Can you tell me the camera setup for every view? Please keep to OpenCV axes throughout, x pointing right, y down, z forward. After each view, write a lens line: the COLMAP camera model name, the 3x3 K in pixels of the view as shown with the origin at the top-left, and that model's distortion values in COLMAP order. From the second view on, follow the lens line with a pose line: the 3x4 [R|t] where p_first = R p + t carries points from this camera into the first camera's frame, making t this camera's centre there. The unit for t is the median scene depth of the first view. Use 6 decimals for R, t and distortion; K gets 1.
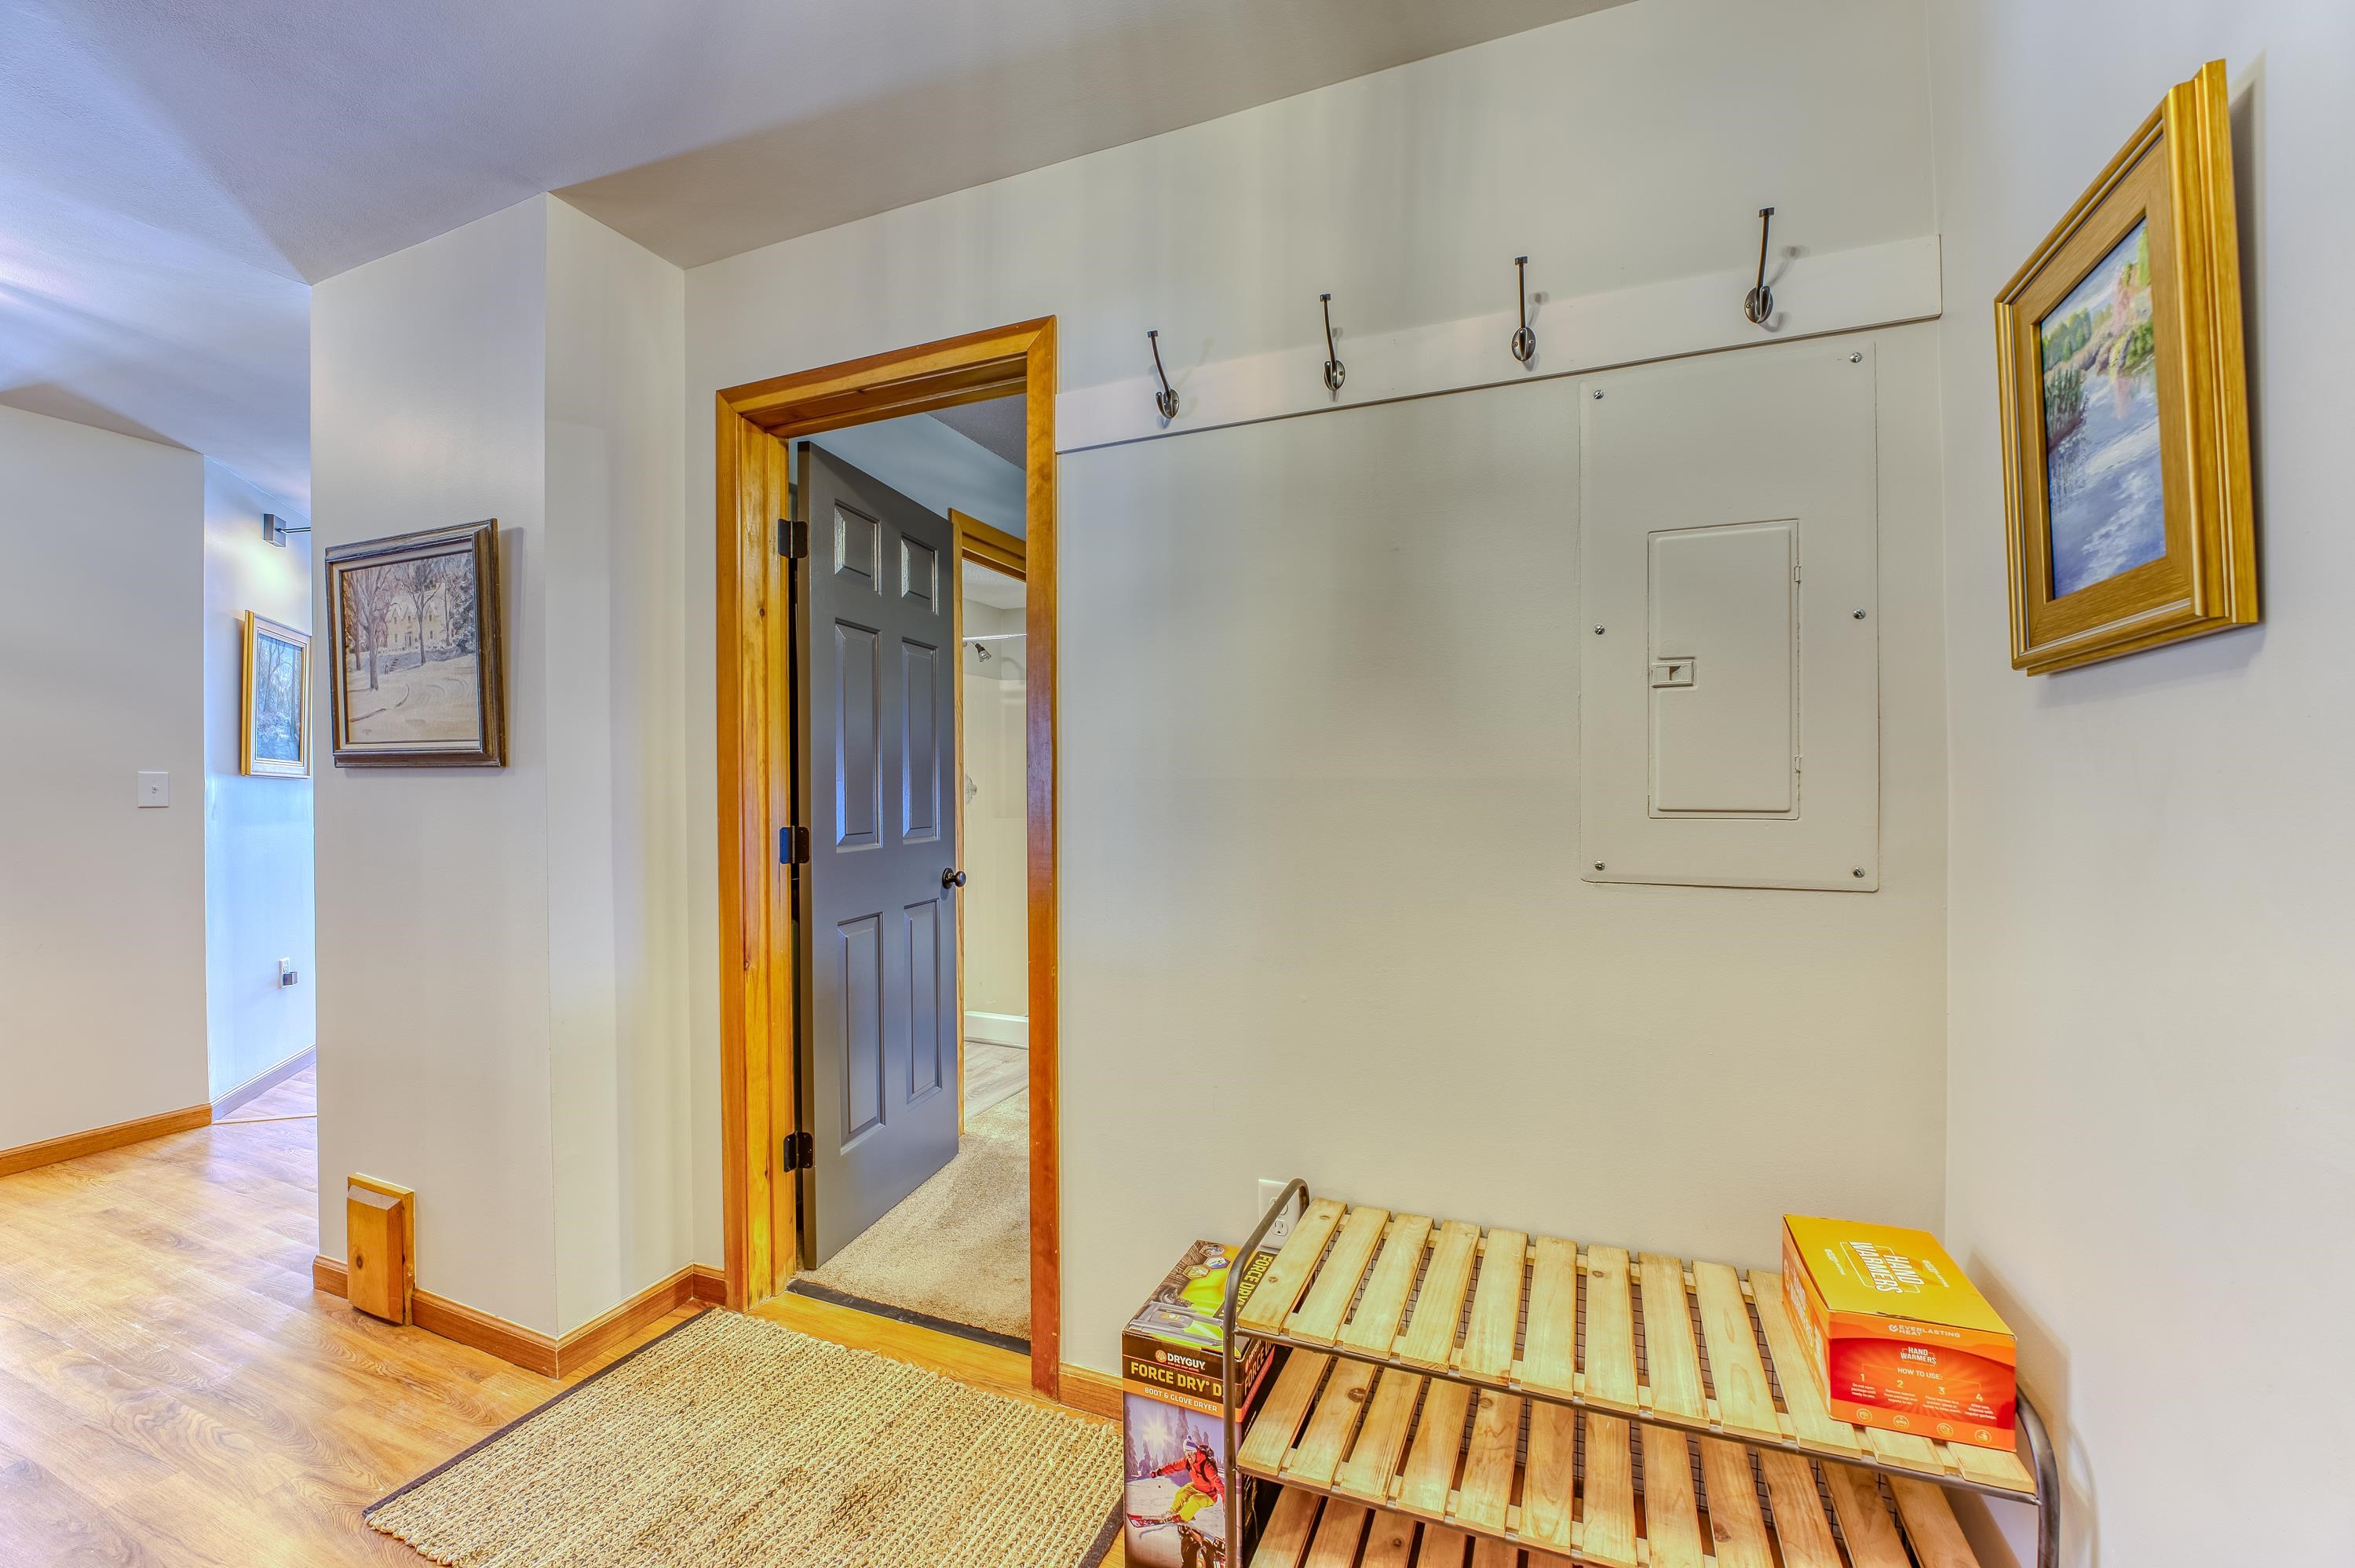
lens RADIAL K [[952.1, 0, 1148.0], [0, 952.1, 789.4], [0, 0, 1]] dist [-0.024832, 0.003496]
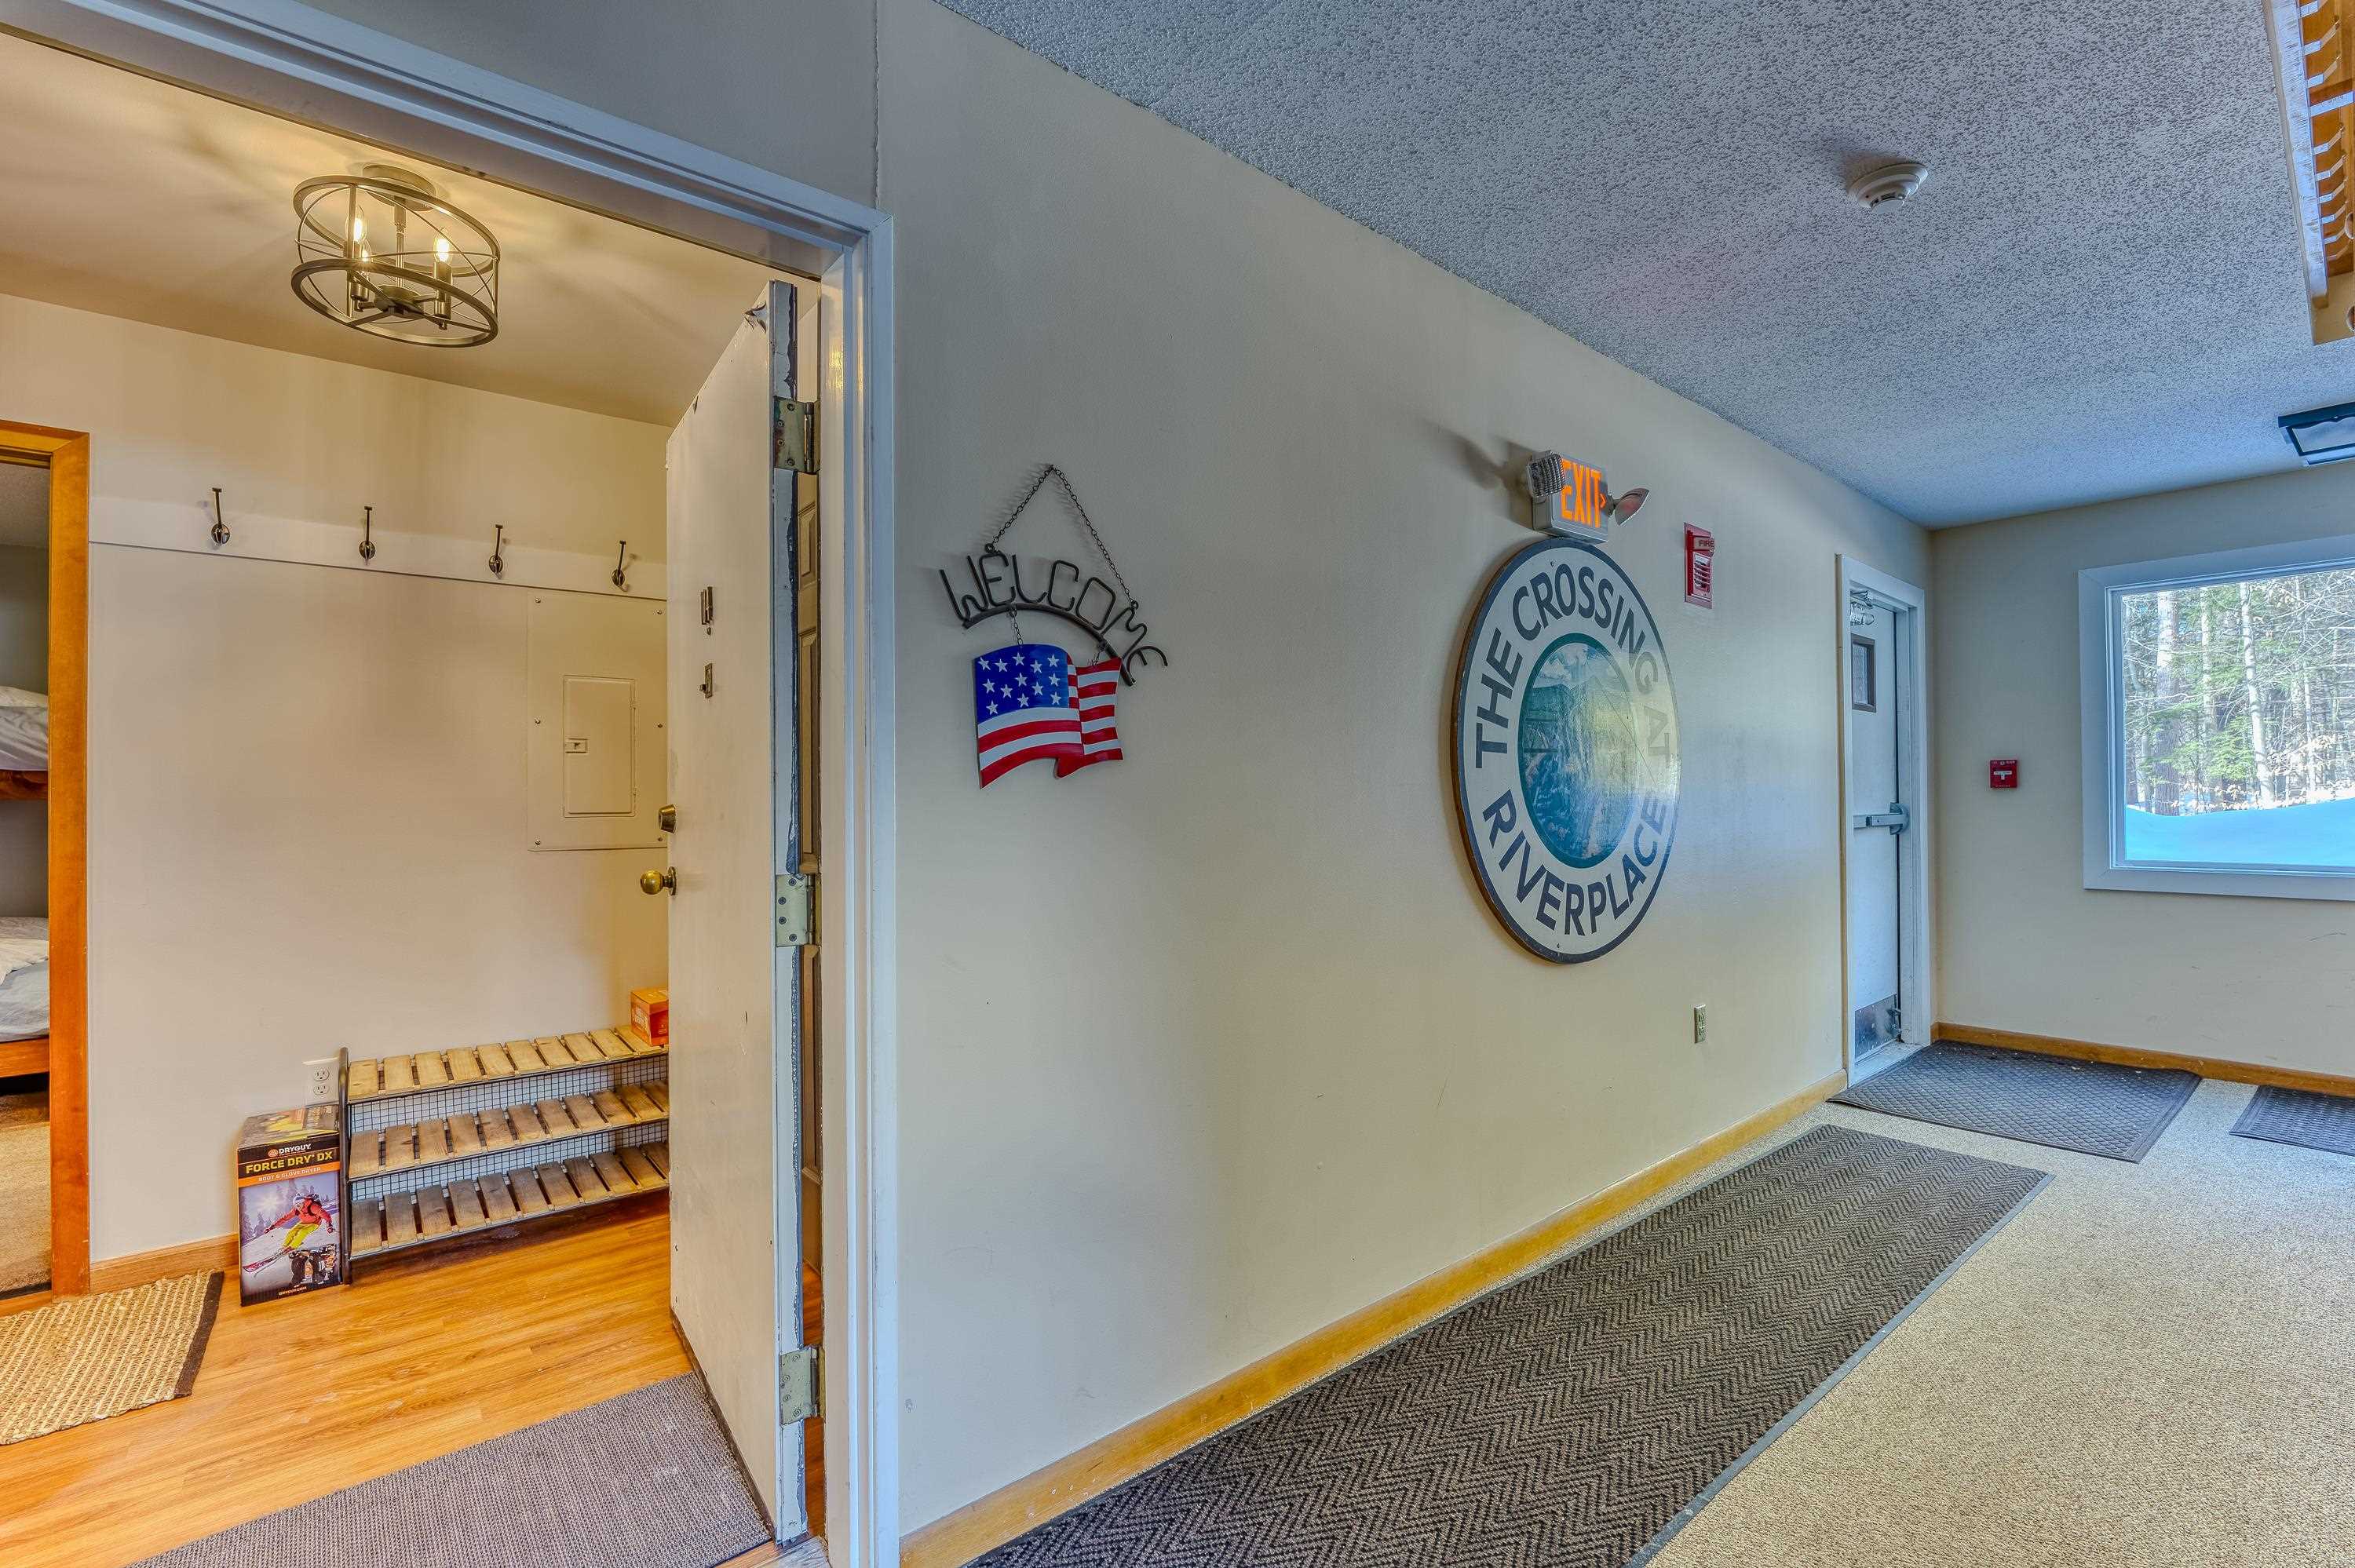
lens RADIAL K [[1028.4, 0, 1186.4], [0, 1028.4, 790.9], [0, 0, 1]] dist [-0.003064, -0.000607]
pose [[0.443826, 0.007031, 0.896085, -0.862951], [0.011732, 0.999838, -0.013656, 0.019802], [-0.896036, 0.016574, 0.443672, -1.184638]]
